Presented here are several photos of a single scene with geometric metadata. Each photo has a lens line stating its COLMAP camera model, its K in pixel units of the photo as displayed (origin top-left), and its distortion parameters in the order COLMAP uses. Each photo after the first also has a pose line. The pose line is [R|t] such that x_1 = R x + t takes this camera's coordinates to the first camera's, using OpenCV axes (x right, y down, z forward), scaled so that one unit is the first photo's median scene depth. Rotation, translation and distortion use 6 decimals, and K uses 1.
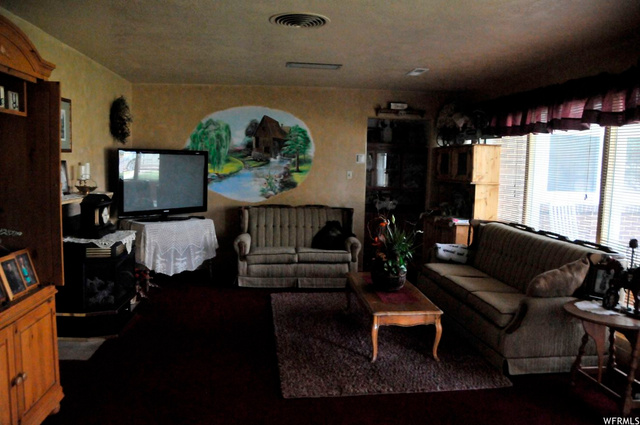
lens RADIAL K [[500.4, 0, 320.0], [0, 500.4, 212.5], [0, 0, 1]] dist [-0.146759, 0.081571]
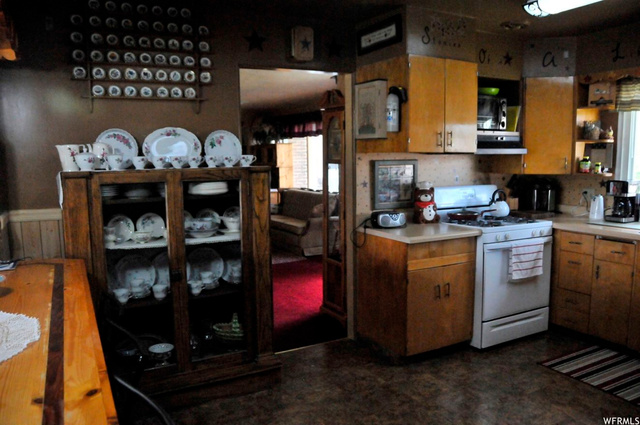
lens RADIAL K [[500.4, 0, 320.0], [0, 500.4, 212.5], [0, 0, 1]] dist [-0.146759, 0.081571]
pose [[0.921455, -0.087795, 0.378434, -0.218673], [0.080643, 0.996137, 0.034740, 0.049594], [-0.380022, -0.001493, 0.924976, -0.639893]]
